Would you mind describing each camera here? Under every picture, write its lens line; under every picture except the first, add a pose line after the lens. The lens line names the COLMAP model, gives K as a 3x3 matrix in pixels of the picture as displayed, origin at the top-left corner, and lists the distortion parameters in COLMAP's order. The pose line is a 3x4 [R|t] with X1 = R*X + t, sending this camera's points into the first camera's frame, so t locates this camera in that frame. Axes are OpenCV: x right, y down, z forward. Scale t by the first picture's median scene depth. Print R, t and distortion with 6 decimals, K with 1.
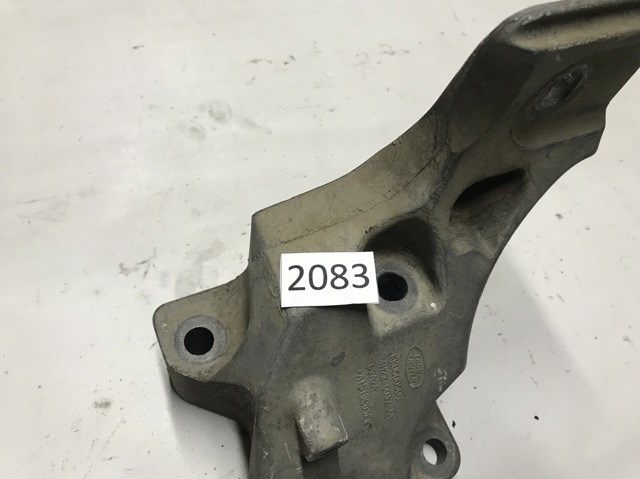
lens RADIAL K [[523.9, 0, 320.0], [0, 523.9, 239.5], [0, 0, 1]] dist [-0.004079, -0.004768]
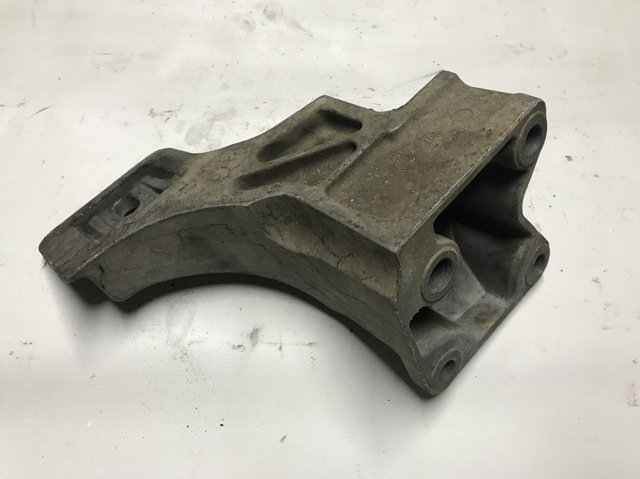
lens RADIAL K [[523.9, 0, 320.0], [0, 523.9, 239.5], [0, 0, 1]] dist [-0.004079, -0.004768]
pose [[0.948837, 0.220453, -0.226073, 0.331083], [-0.219071, 0.975200, 0.031509, 0.219258], [0.227413, 0.019629, 0.973601, -0.083352]]
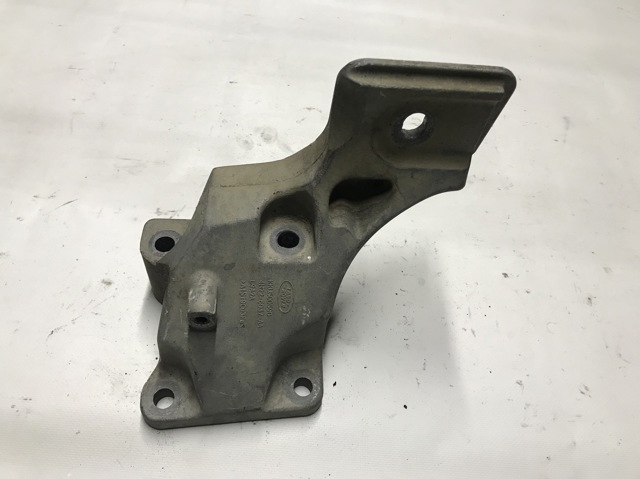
lens RADIAL K [[523.9, 0, 320.0], [0, 523.9, 239.5], [0, 0, 1]] dist [-0.004079, -0.004768]
pose [[0.930229, 0.250665, -0.268030, 0.451785], [-0.292163, 0.947822, -0.127569, 0.184740], [0.222068, 0.196977, 0.954927, -0.273554]]
